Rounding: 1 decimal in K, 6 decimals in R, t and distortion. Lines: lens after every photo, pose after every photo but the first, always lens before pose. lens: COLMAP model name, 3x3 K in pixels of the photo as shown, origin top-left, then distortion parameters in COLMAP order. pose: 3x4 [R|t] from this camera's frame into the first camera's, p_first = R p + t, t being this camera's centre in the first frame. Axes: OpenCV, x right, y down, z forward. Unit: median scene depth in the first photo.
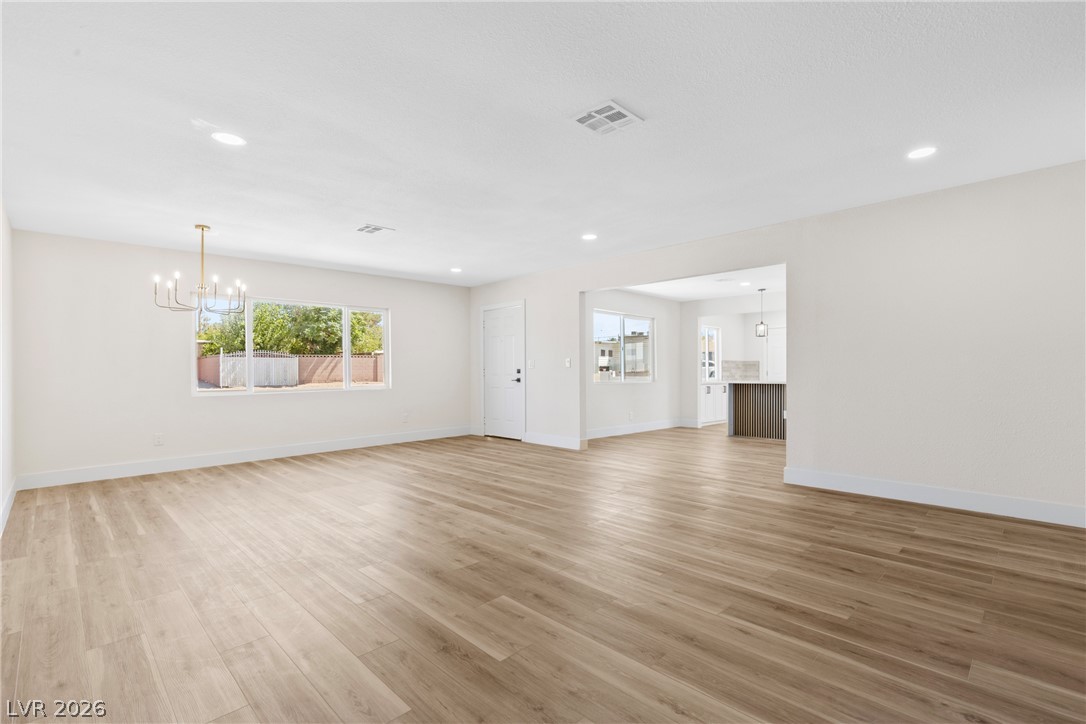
lens RADIAL K [[495.8, 0, 552.0], [0, 495.8, 372.4], [0, 0, 1]] dist [0.000612, 0.000521]
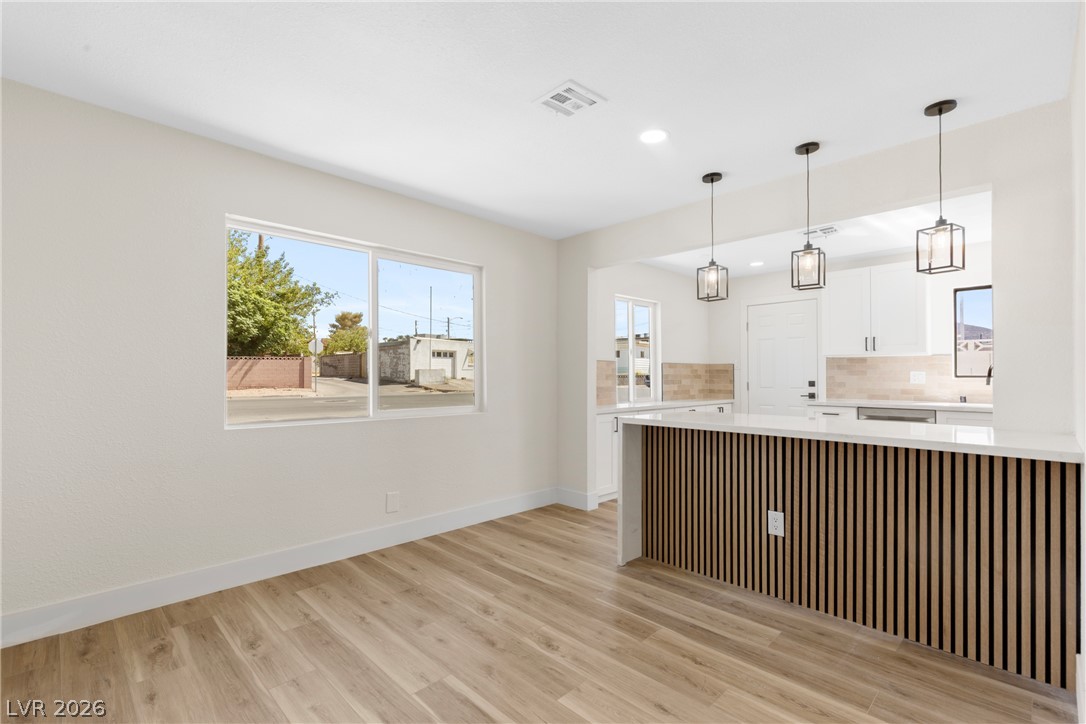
lens RADIAL K [[495.8, 0, 552.0], [0, 495.8, 372.4], [0, 0, 1]] dist [0.000612, 0.000521]
pose [[0.999997, -0.000412, 0.002251, 0.211887], [0.000422, 0.999989, -0.004744, -0.010842], [-0.002249, 0.004745, 0.999986, 0.441126]]
